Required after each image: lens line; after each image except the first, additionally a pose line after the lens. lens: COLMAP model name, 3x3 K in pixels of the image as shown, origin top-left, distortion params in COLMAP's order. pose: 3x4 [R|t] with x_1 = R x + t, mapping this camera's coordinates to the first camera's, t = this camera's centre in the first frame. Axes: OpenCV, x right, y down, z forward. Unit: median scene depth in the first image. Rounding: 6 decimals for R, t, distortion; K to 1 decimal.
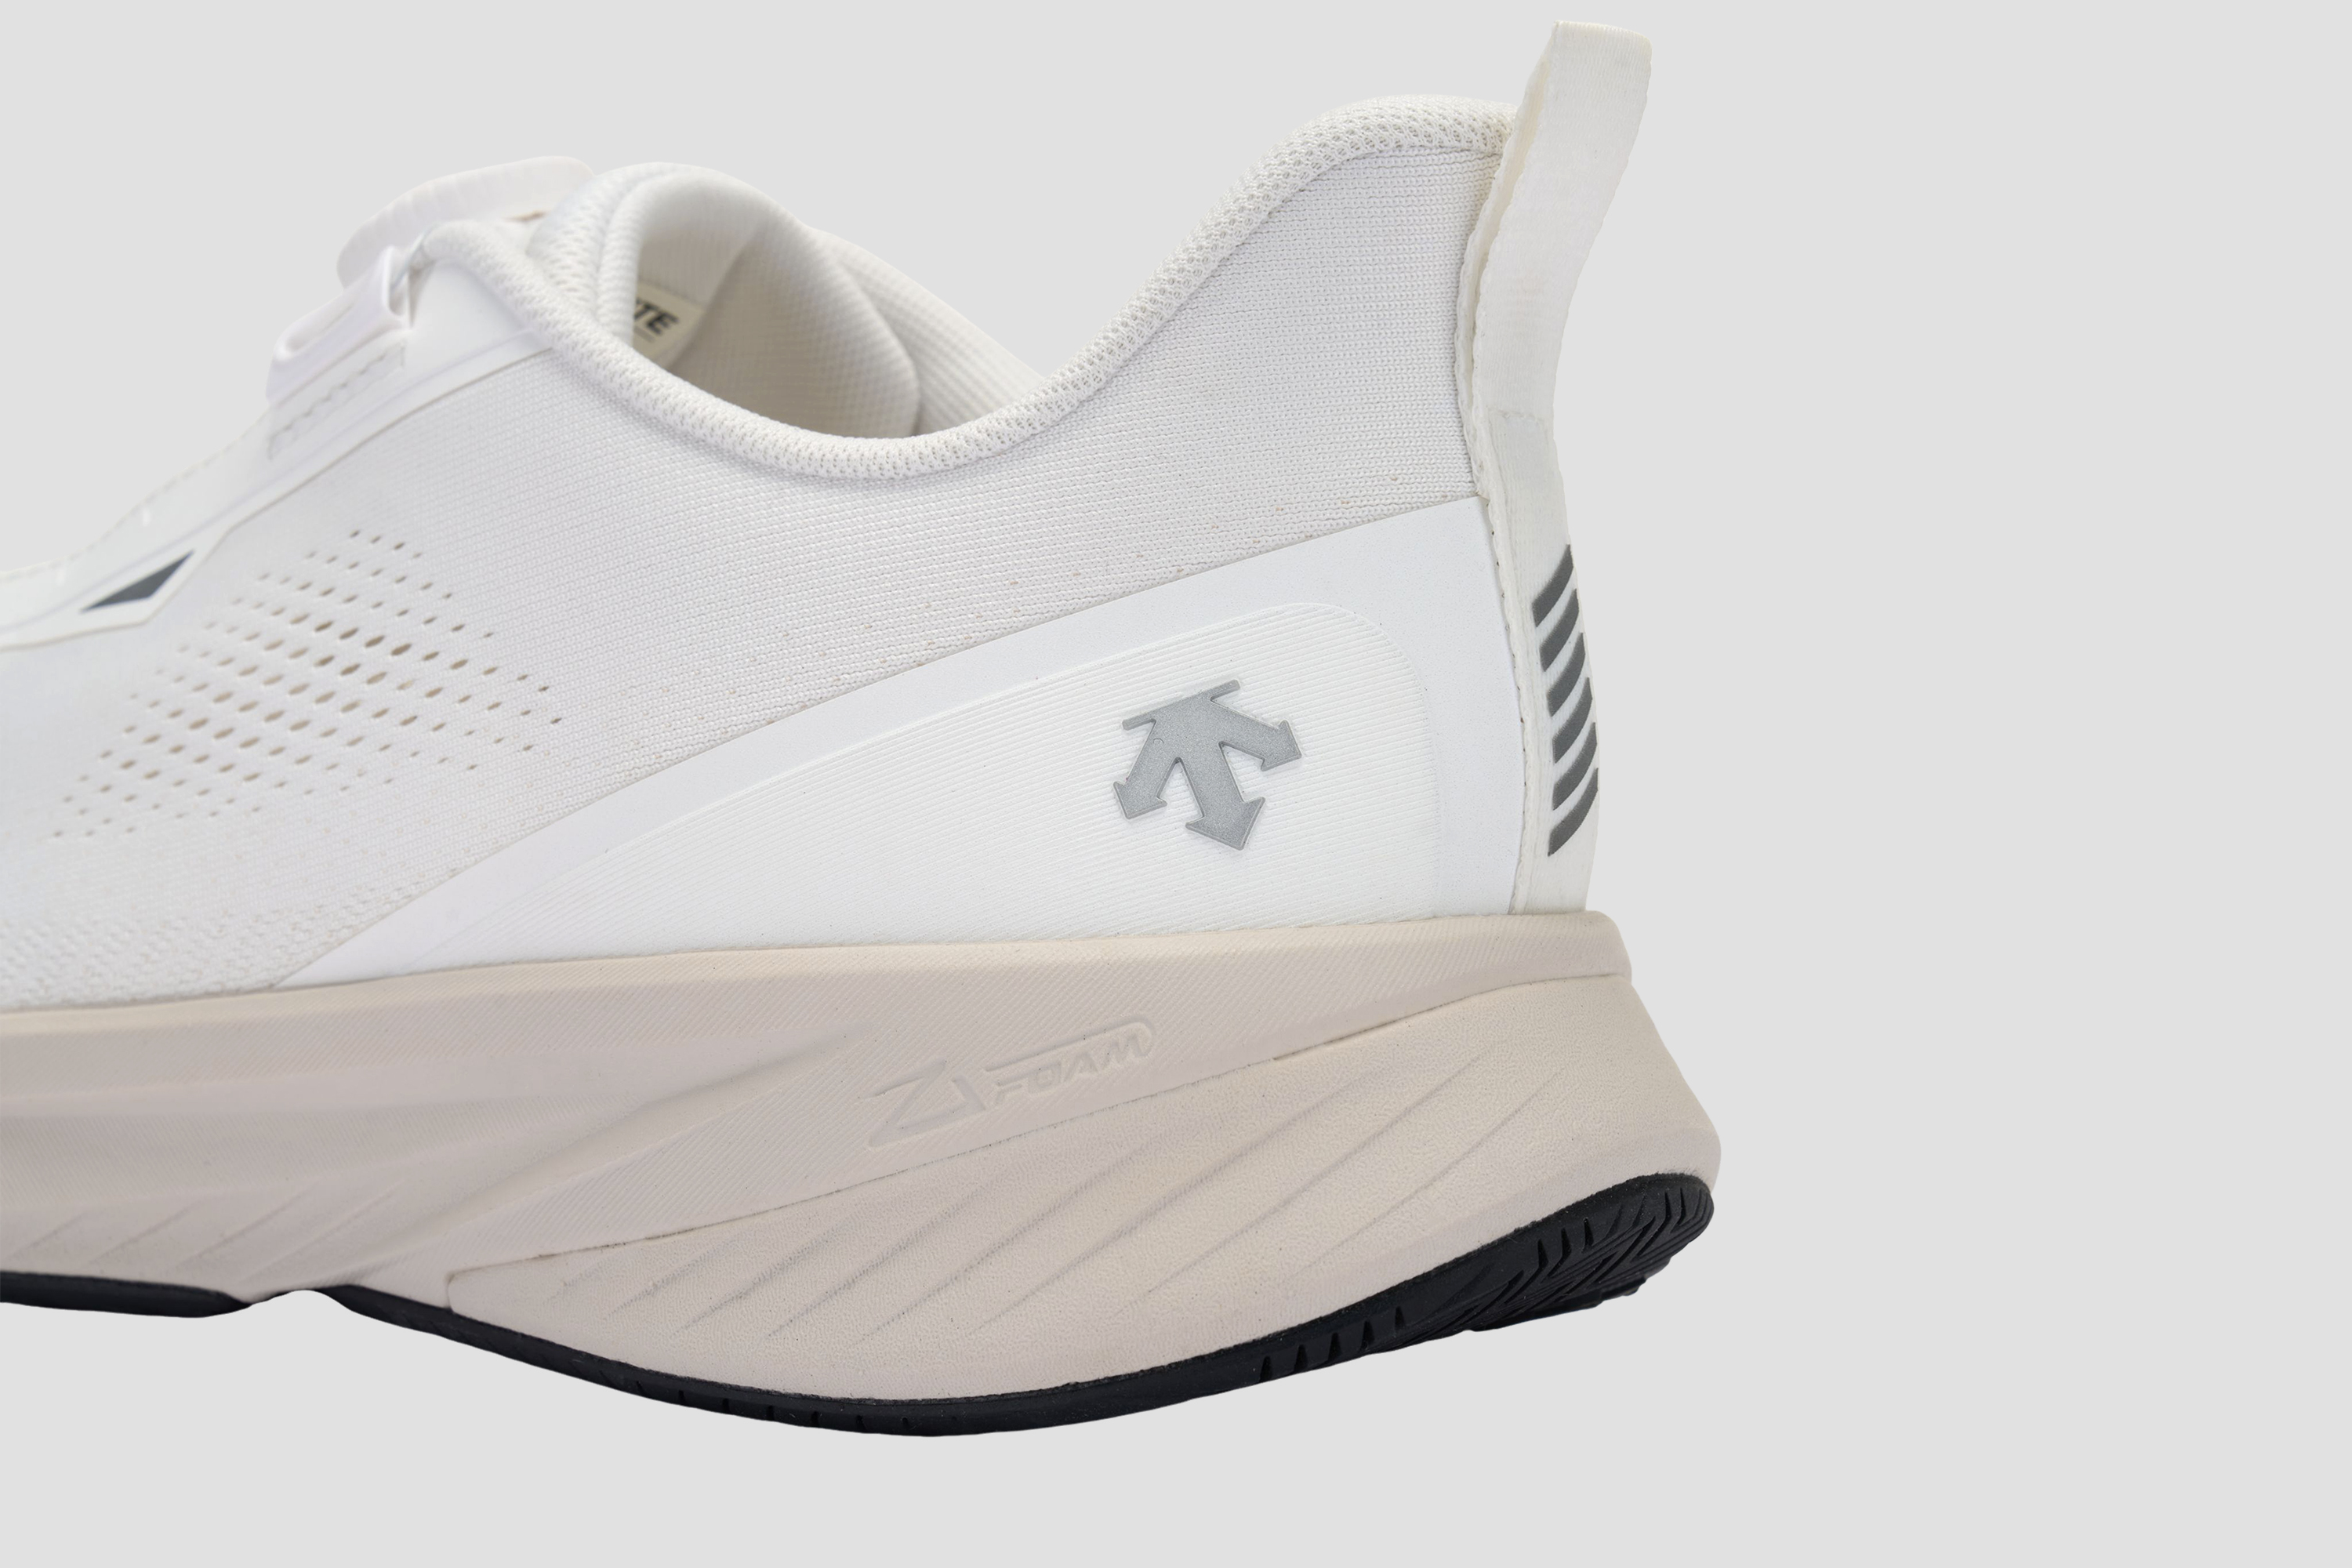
lens RADIAL K [[4730.8, 0, 1176.0], [0, 4730.8, 784.0], [0, 0, 1]] dist [-0.526797, -0.029358]
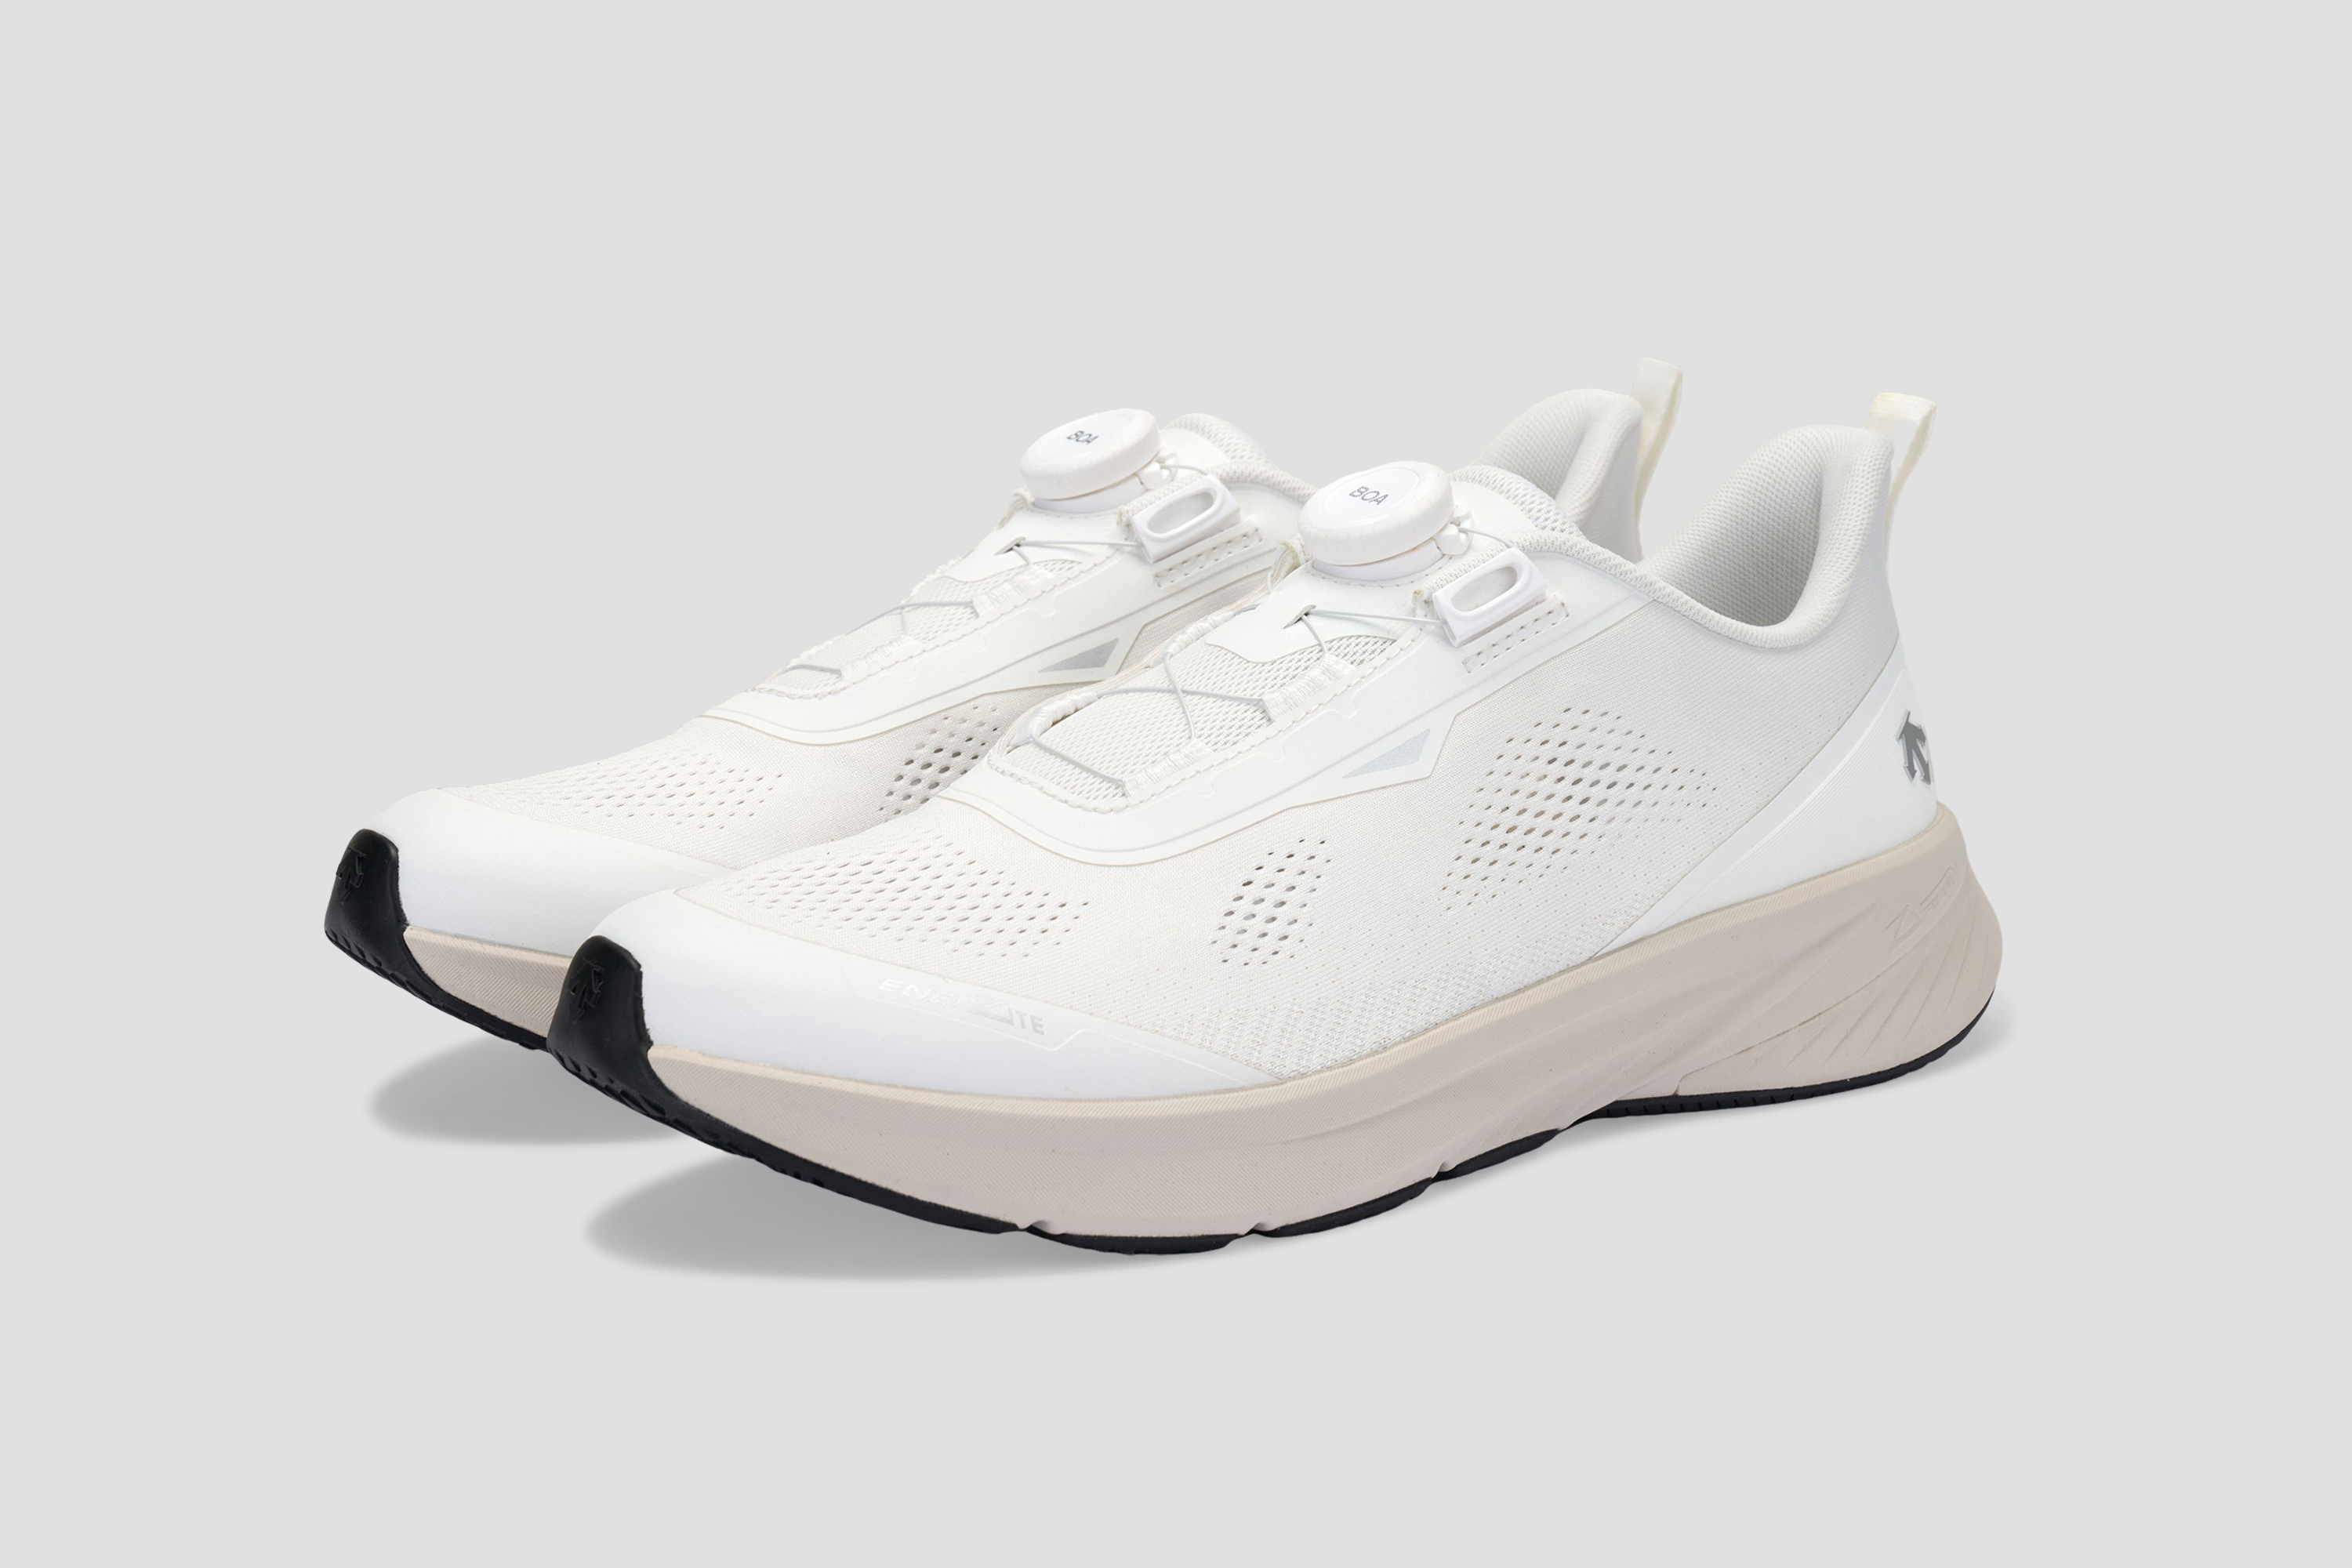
lens RADIAL K [[4865.4, 0, 1176.0], [0, 4865.4, 784.0], [0, 0, 1]] dist [0.019324, 0.083886]
pose [[0.382994, -0.199445, 0.901963, -2.049736], [0.054760, 0.979599, 0.193359, -0.420813], [-0.922126, -0.024664, 0.386102, 0.402157]]
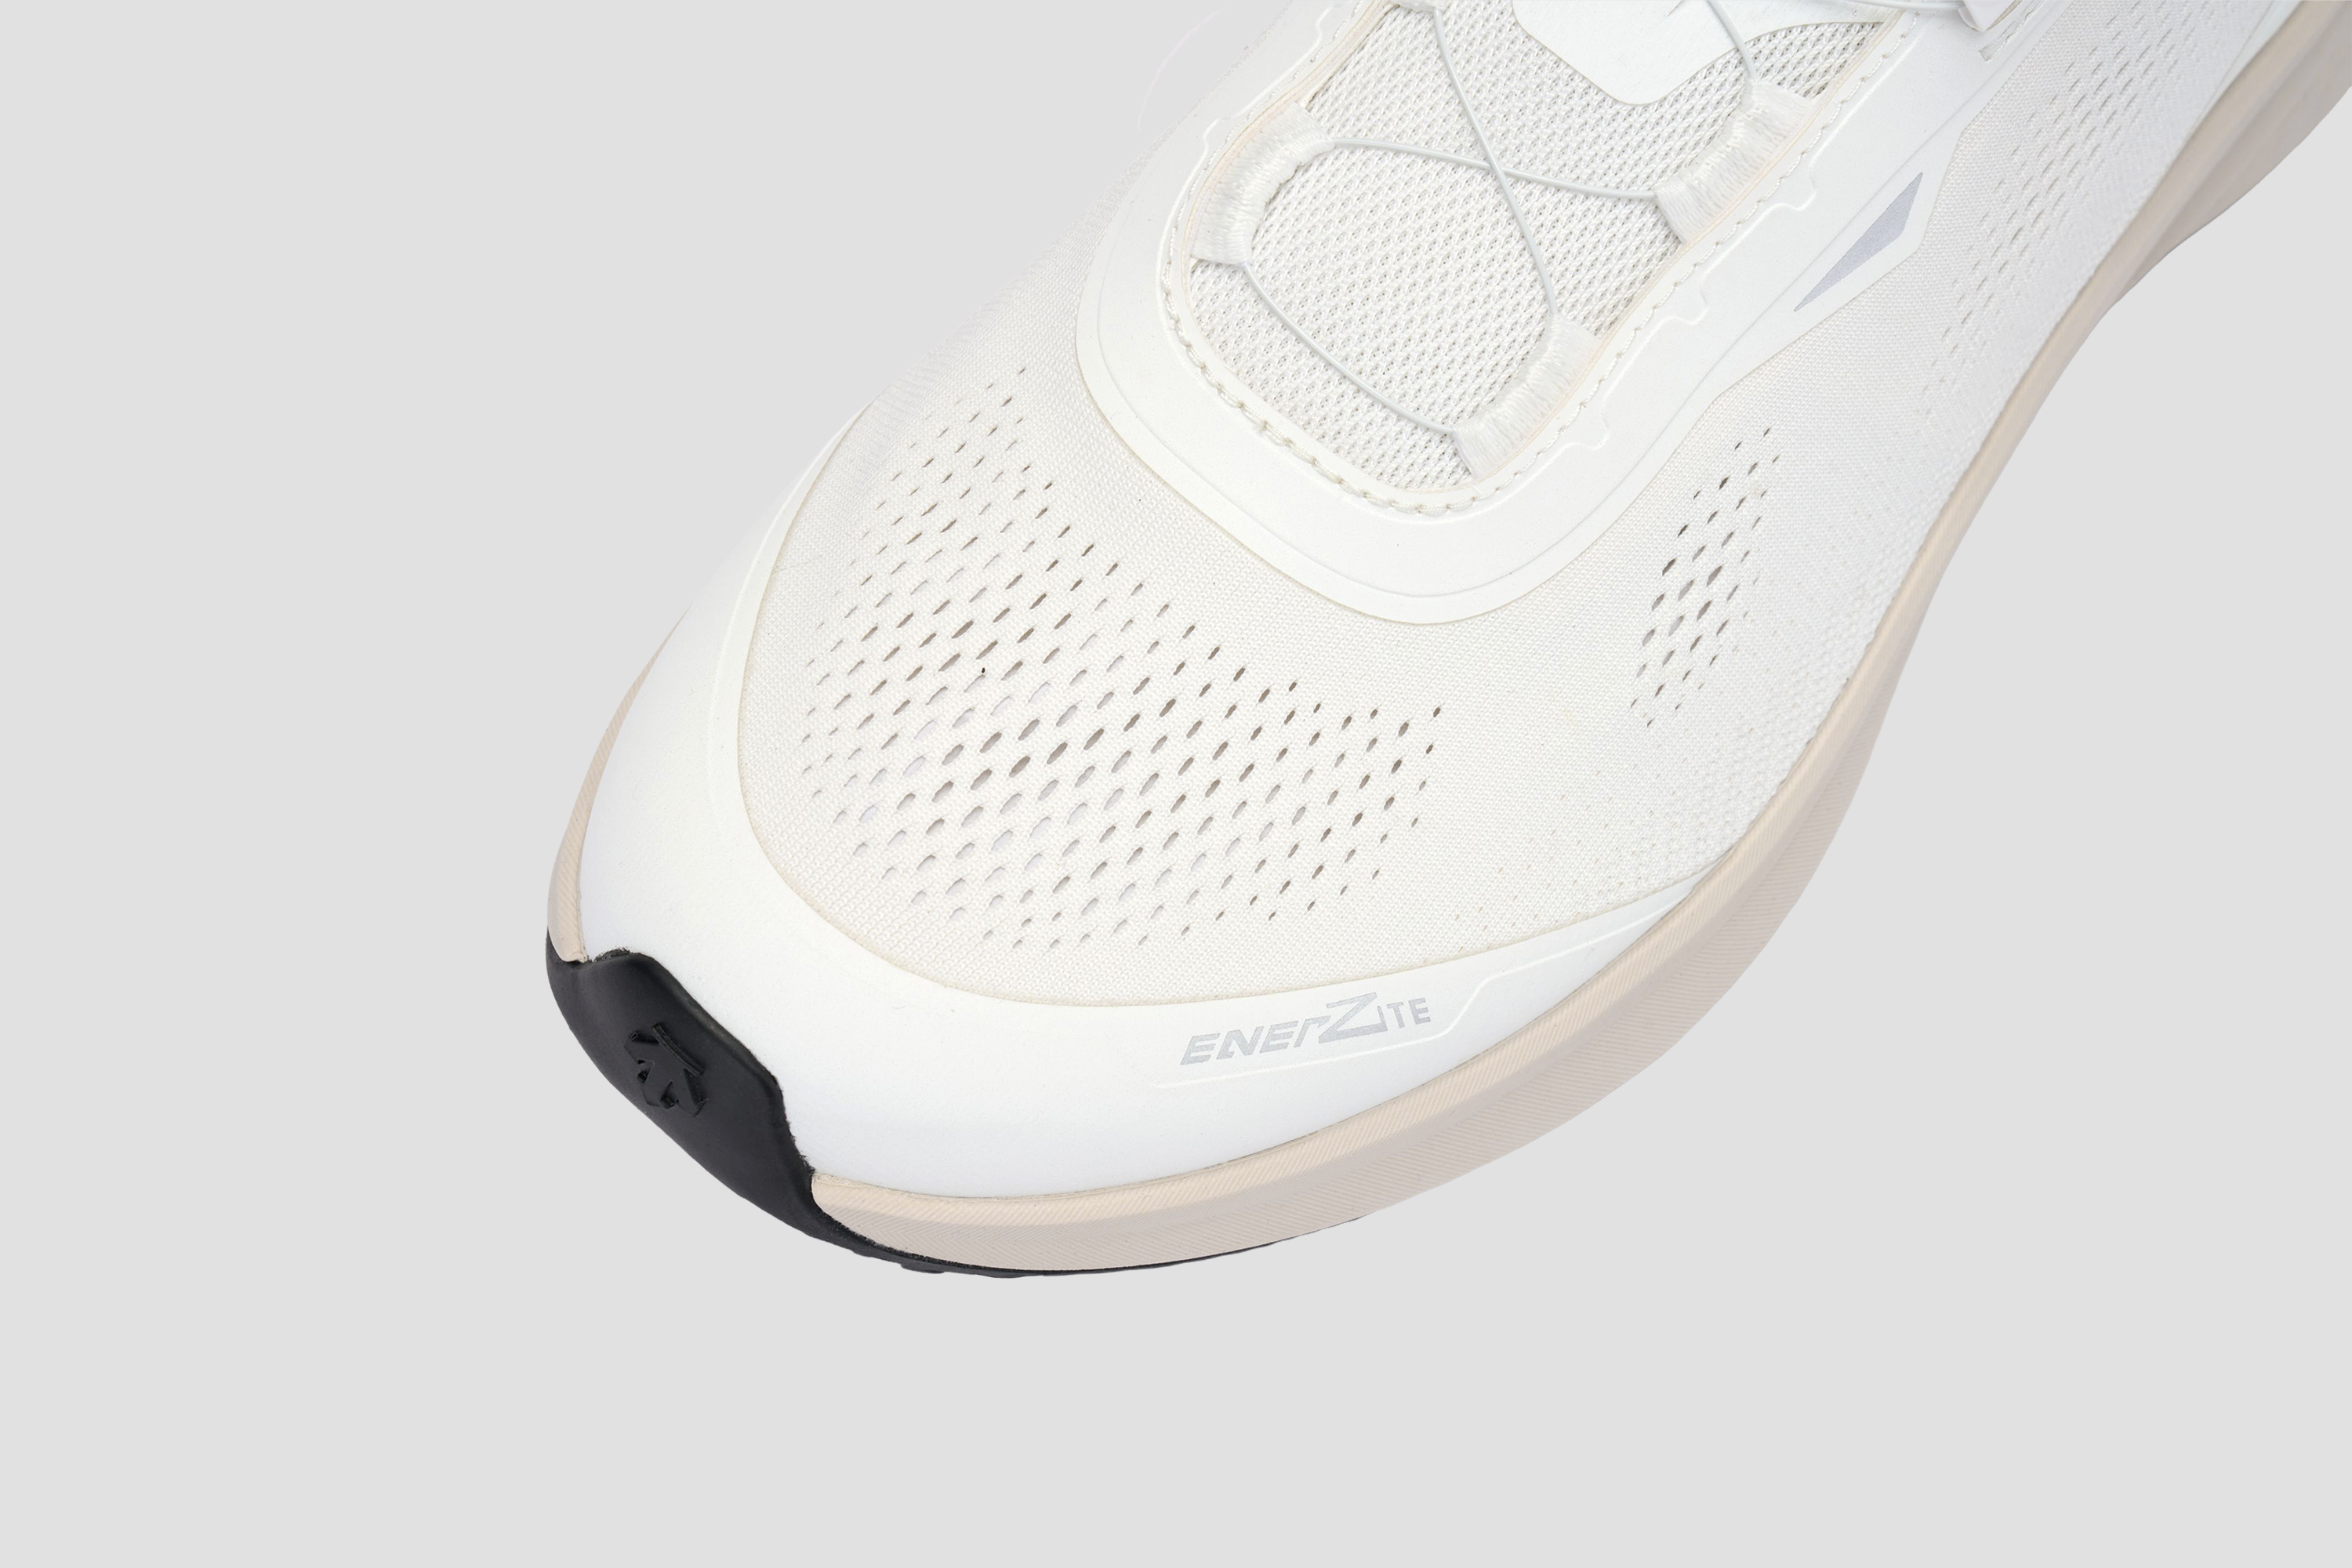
lens RADIAL K [[4865.4, 0, 1176.0], [0, 4865.4, 784.0], [0, 0, 1]] dist [0.019324, 0.083886]
pose [[0.128187, -0.904080, 0.407685, -0.847664], [-0.017140, 0.408995, 0.912375, -1.033760], [-0.991602, -0.123943, 0.036932, 1.181064]]
